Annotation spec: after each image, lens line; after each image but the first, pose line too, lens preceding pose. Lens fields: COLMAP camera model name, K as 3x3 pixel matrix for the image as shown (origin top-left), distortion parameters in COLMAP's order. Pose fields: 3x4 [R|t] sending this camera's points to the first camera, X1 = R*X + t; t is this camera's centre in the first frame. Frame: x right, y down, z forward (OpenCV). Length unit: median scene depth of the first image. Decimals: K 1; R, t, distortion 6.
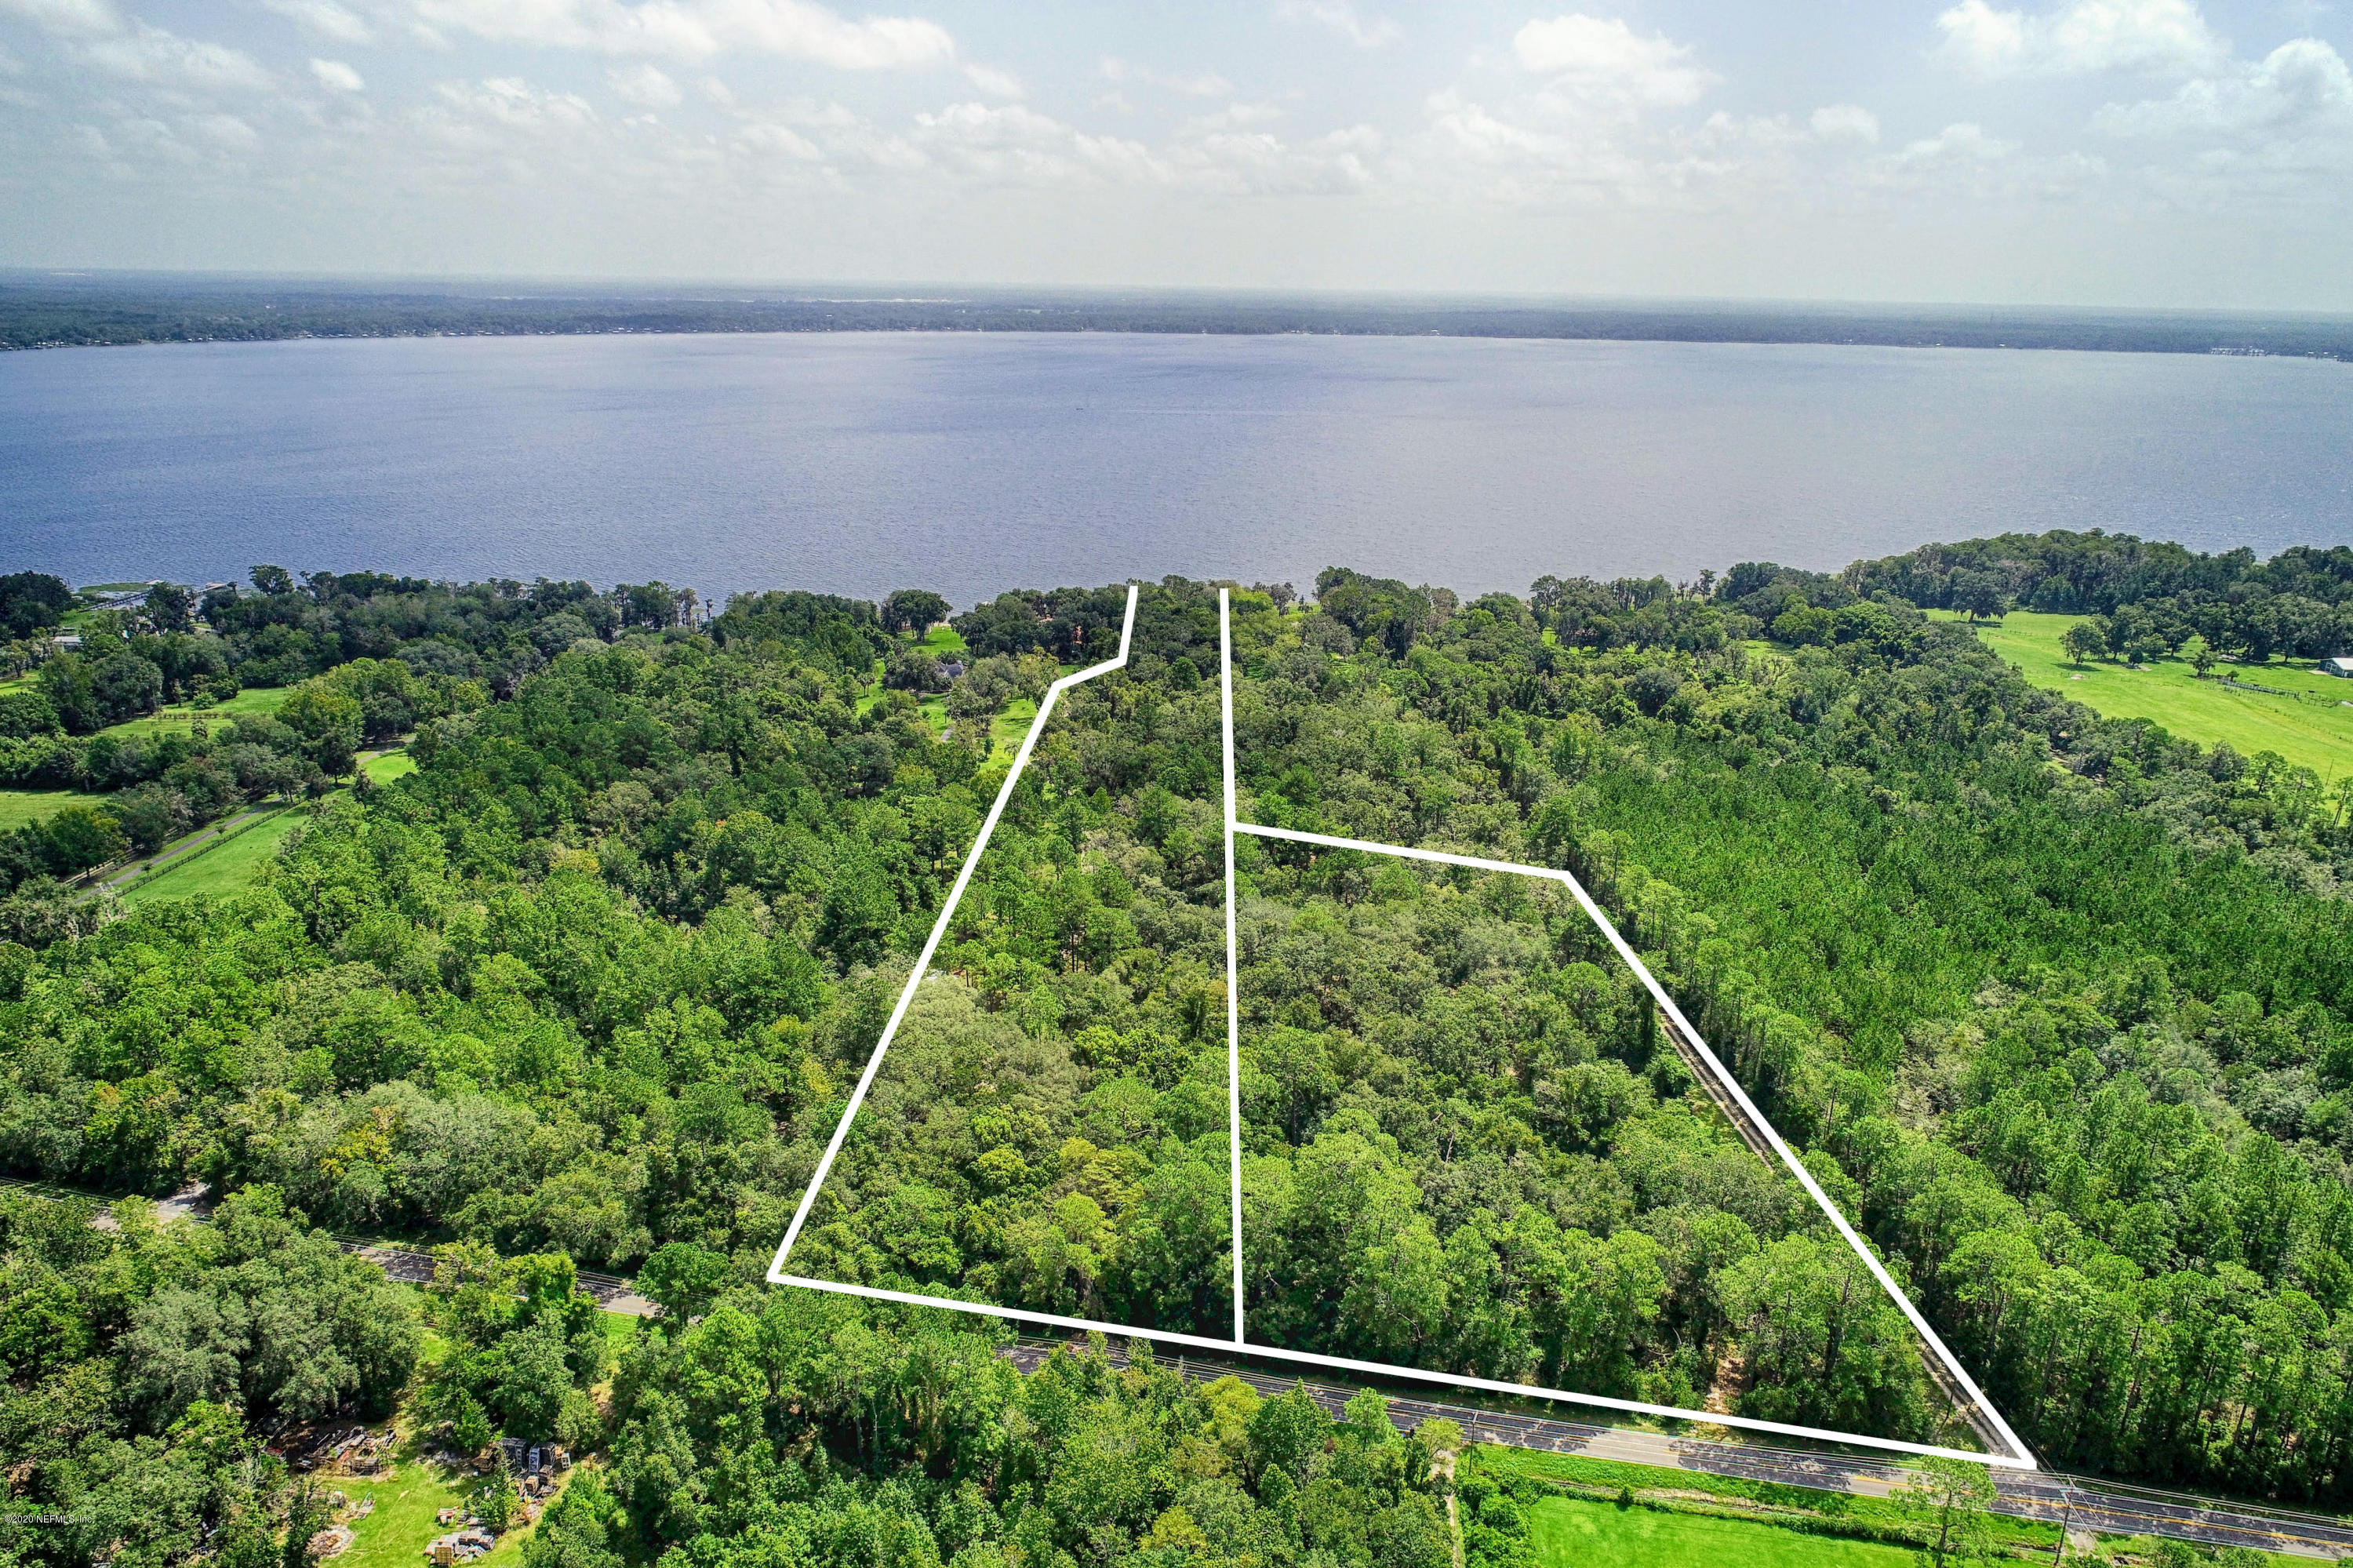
lens RADIAL K [[1625.0, 0, 1168.3], [0, 1625.0, 741.6], [0, 0, 1]] dist [-0.010552, 0.000528]
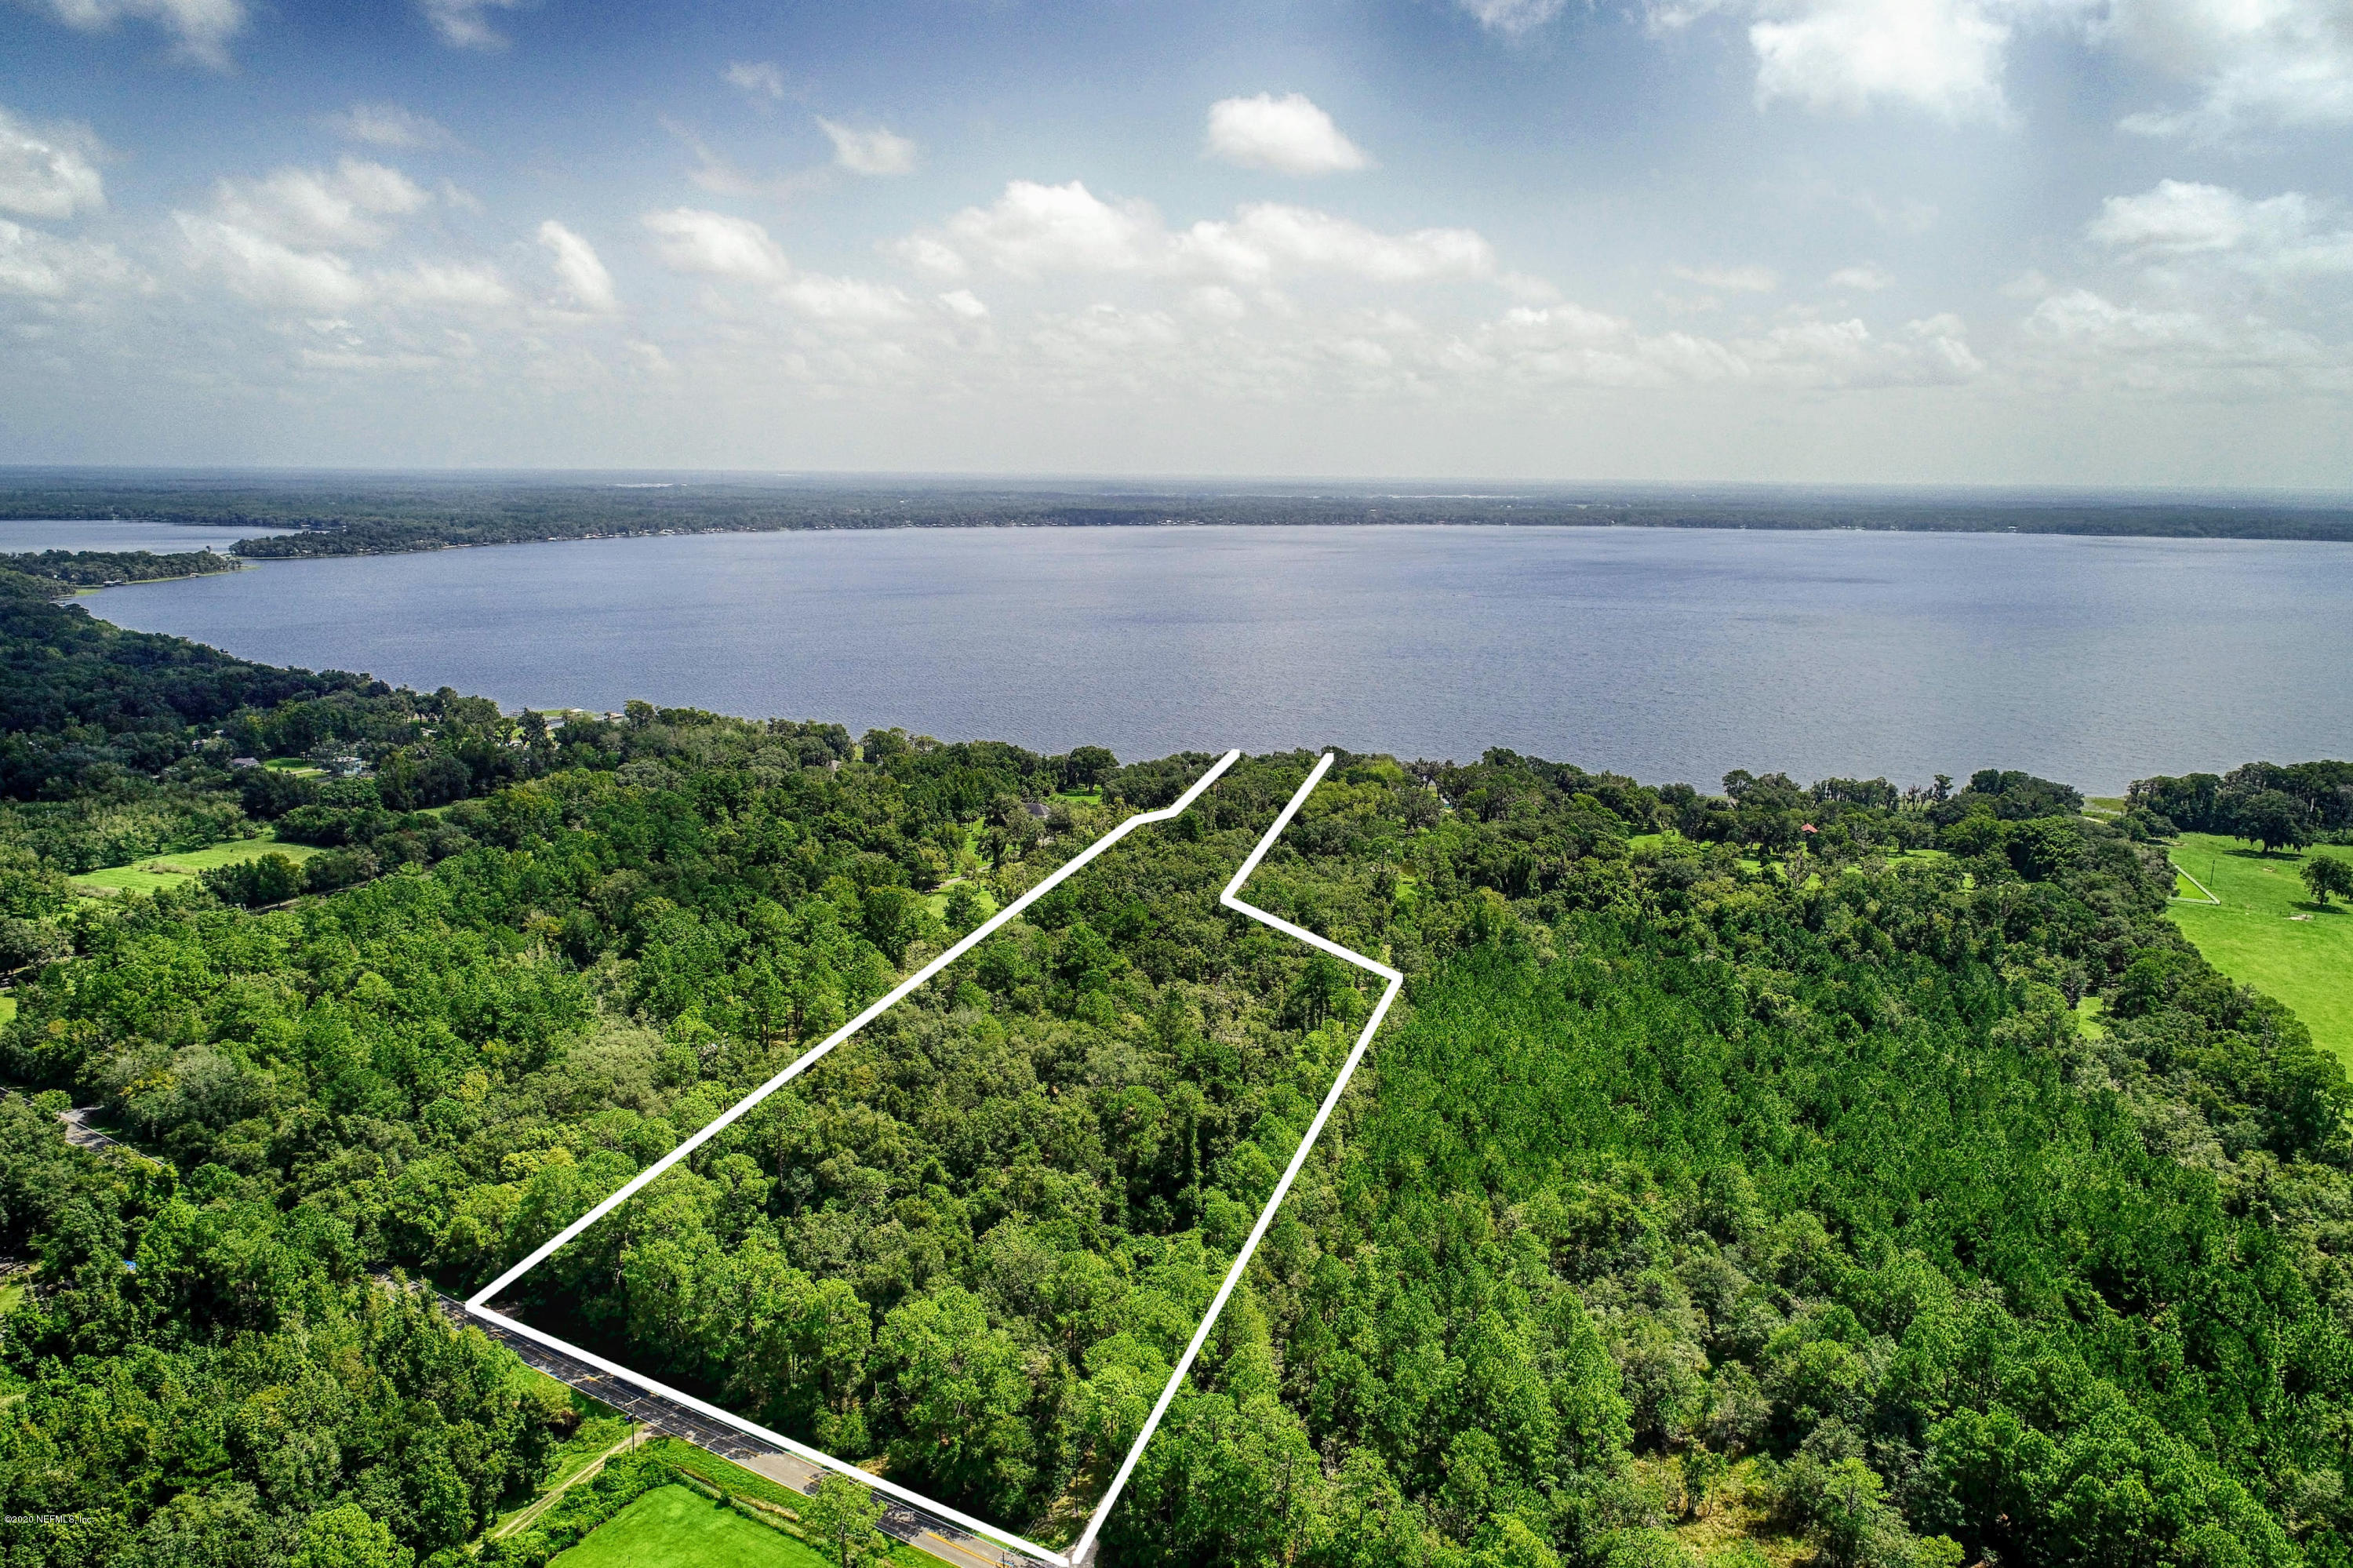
lens RADIAL K [[1627.8, 0, 1226.3], [0, 1627.8, 831.6], [0, 0, 1]] dist [-0.004592, -0.000848]
pose [[0.930524, 0.071104, -0.359263, 0.103692], [-0.094094, 0.994458, -0.046892, 0.002366], [0.353938, 0.077439, 0.932057, 0.002883]]
